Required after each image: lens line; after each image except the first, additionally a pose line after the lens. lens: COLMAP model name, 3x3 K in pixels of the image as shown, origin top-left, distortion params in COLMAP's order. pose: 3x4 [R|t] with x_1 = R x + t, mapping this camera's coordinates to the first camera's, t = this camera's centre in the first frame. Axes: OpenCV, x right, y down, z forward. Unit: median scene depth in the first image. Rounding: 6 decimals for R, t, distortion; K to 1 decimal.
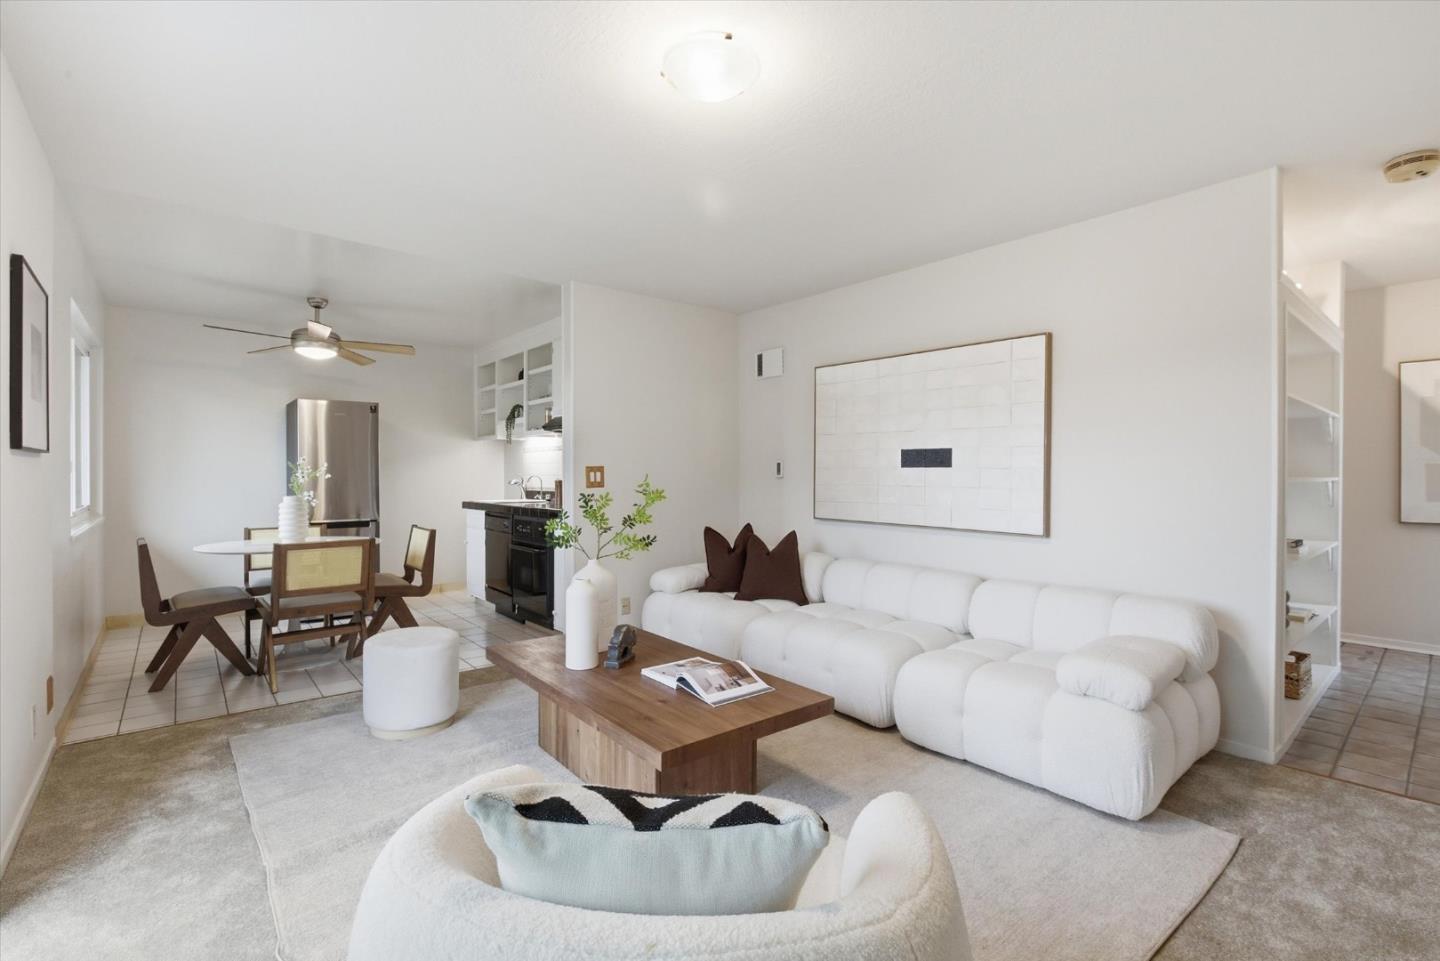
lens RADIAL K [[654.2, 0, 713.6], [0, 654.2, 465.7], [0, 0, 1]] dist [-0.022489, 0.007882]
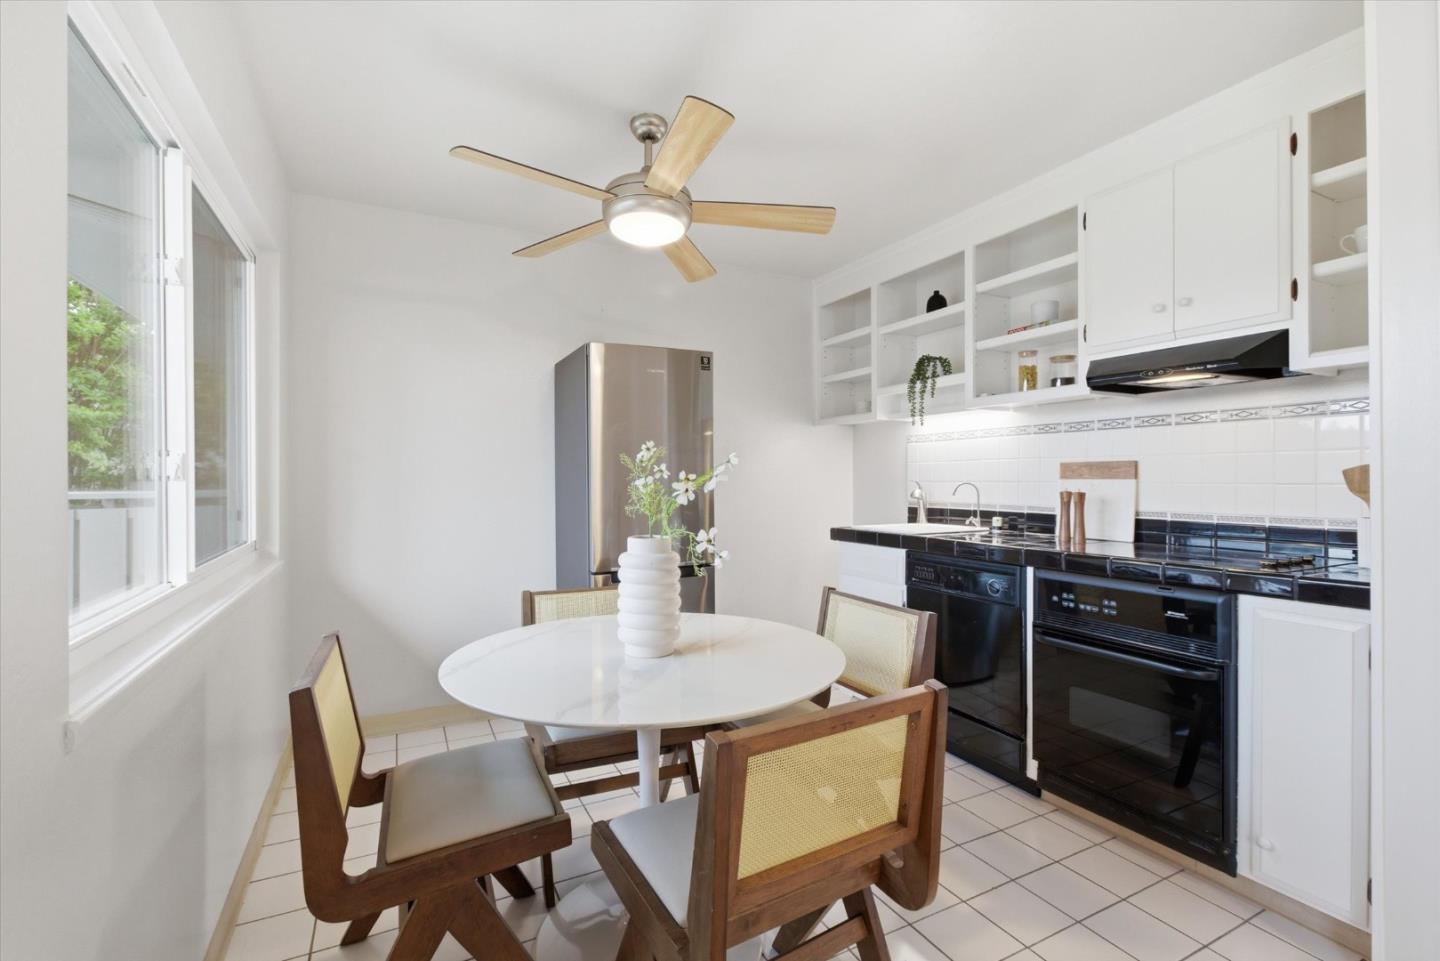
lens RADIAL K [[636.3, 0, 714.3], [0, 636.3, 473.0], [0, 0, 1]] dist [-0.015417, 0.000387]
pose [[0.974349, -0.004989, -0.224985, -0.468076], [0.005943, 0.999976, 0.003562, 0.005640], [0.224962, -0.004808, 0.974356, 0.562215]]
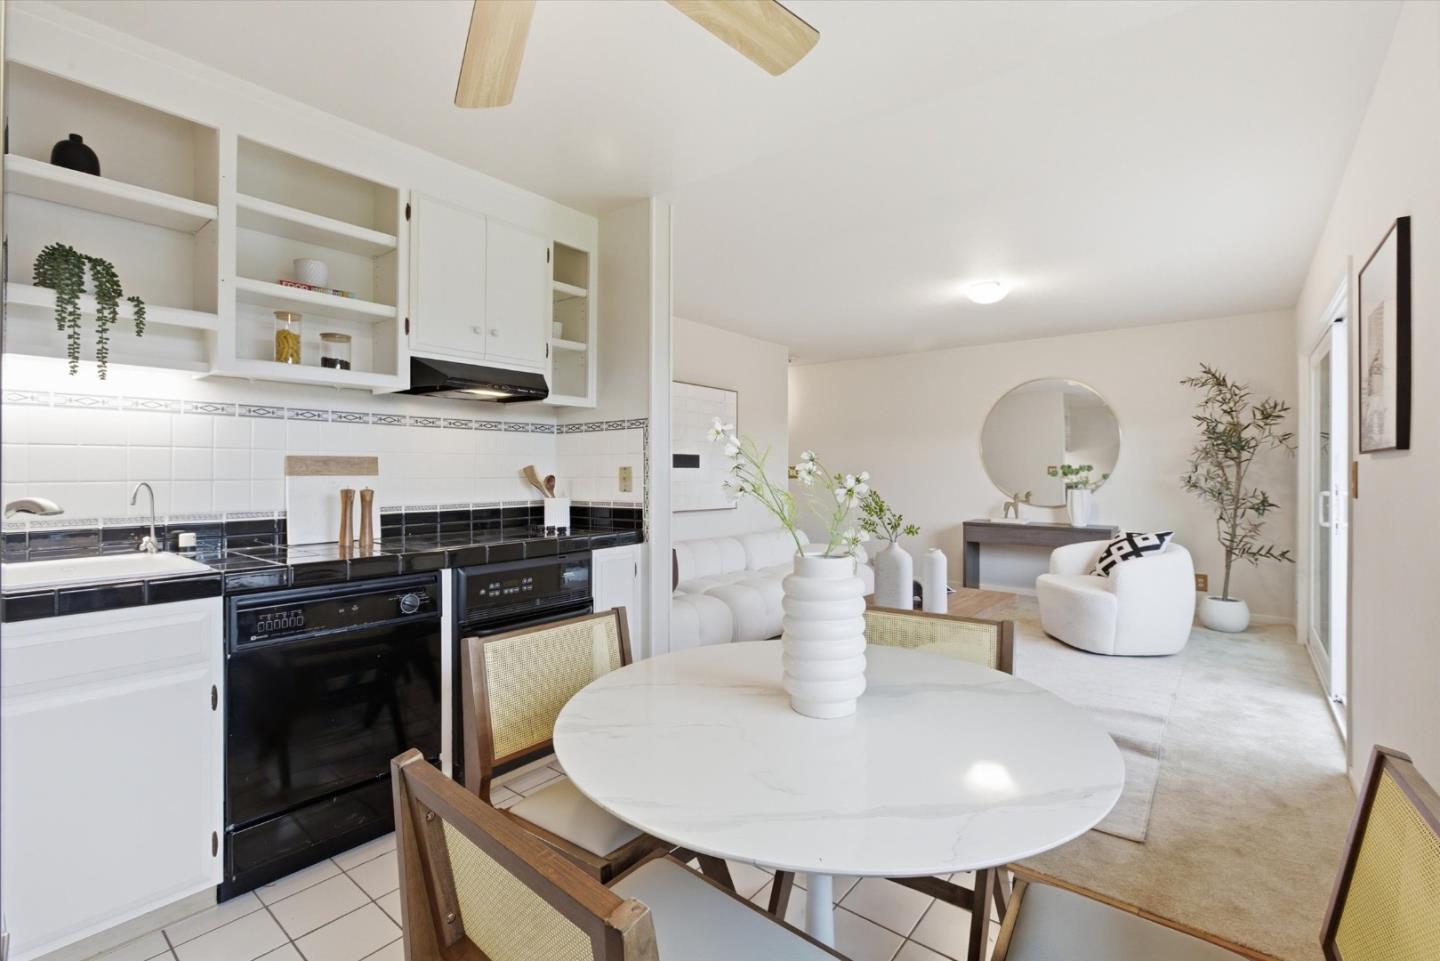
lens RADIAL K [[642.2, 0, 711.9], [0, 642.2, 470.1], [0, 0, 1]] dist [-0.018663, 0.007783]
pose [[-0.185412, -0.000731, 0.982661, -0.845744], [-0.012218, 0.999924, -0.001561, 0.007673], [-0.982585, -0.012296, -0.185407, 1.003485]]
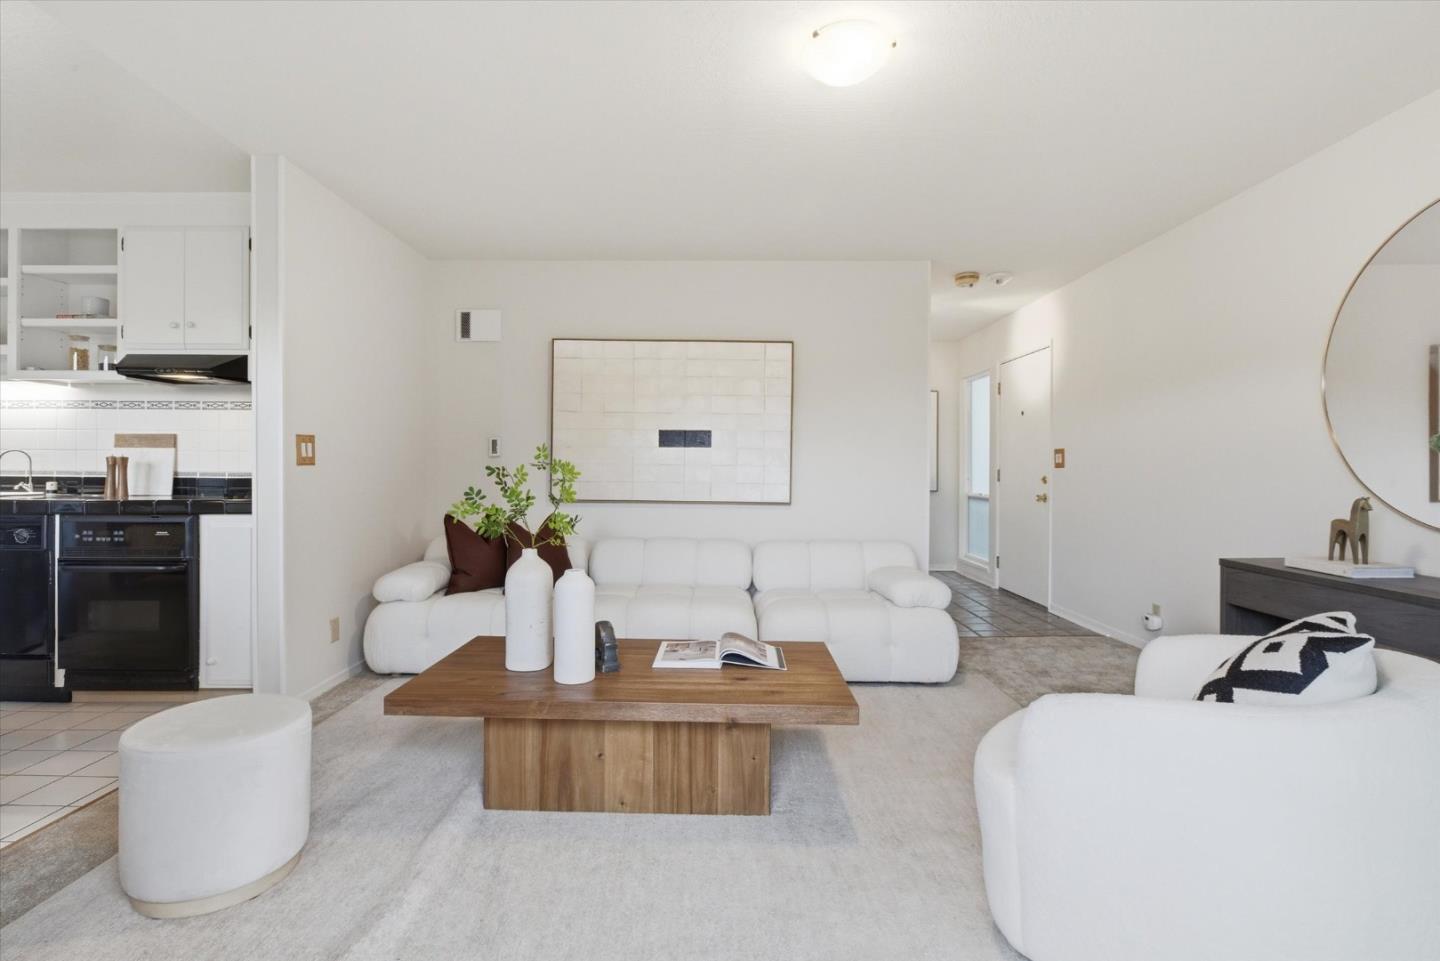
lens RADIAL K [[663.8, 0, 712.1], [0, 663.8, 473.2], [0, 0, 1]] dist [-0.007937, 0.000535]
pose [[0.647829, -0.002947, 0.761780, -0.412957], [-0.014264, 0.999770, 0.015998, 0.023497], [-0.761652, -0.021230, 0.647638, 0.205718]]
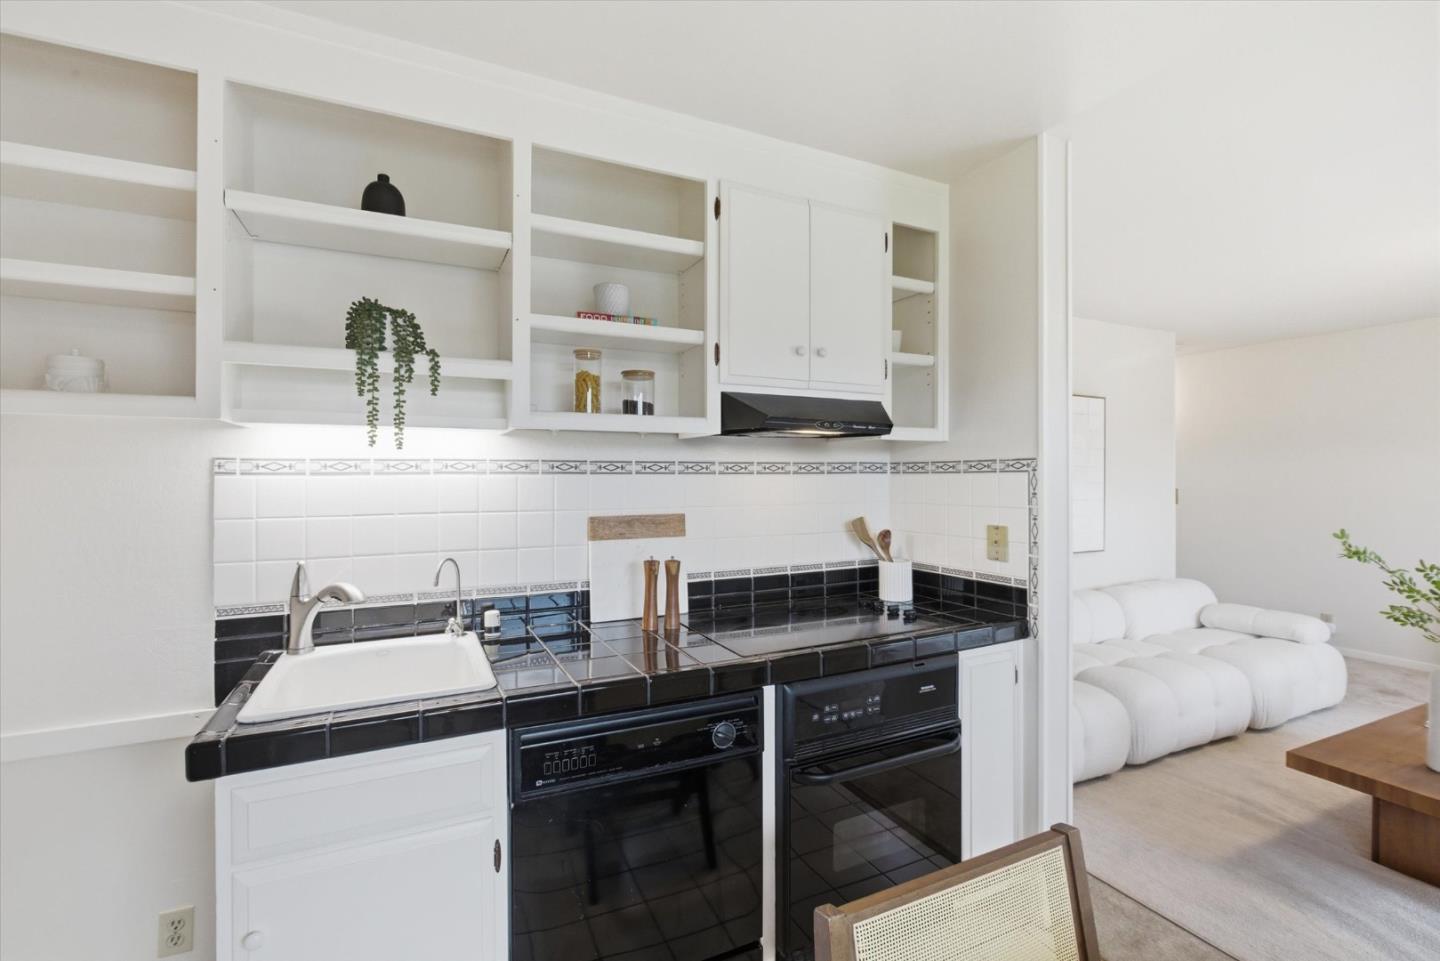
lens RADIAL K [[636.3, 0, 714.3], [0, 636.3, 473.0], [0, 0, 1]] dist [-0.015417, 0.000387]
pose [[0.248409, 0.001111, 0.968654, -0.680829], [-0.008122, 0.999967, 0.000936, -0.031998], [-0.968621, -0.008100, 0.248410, 1.052819]]
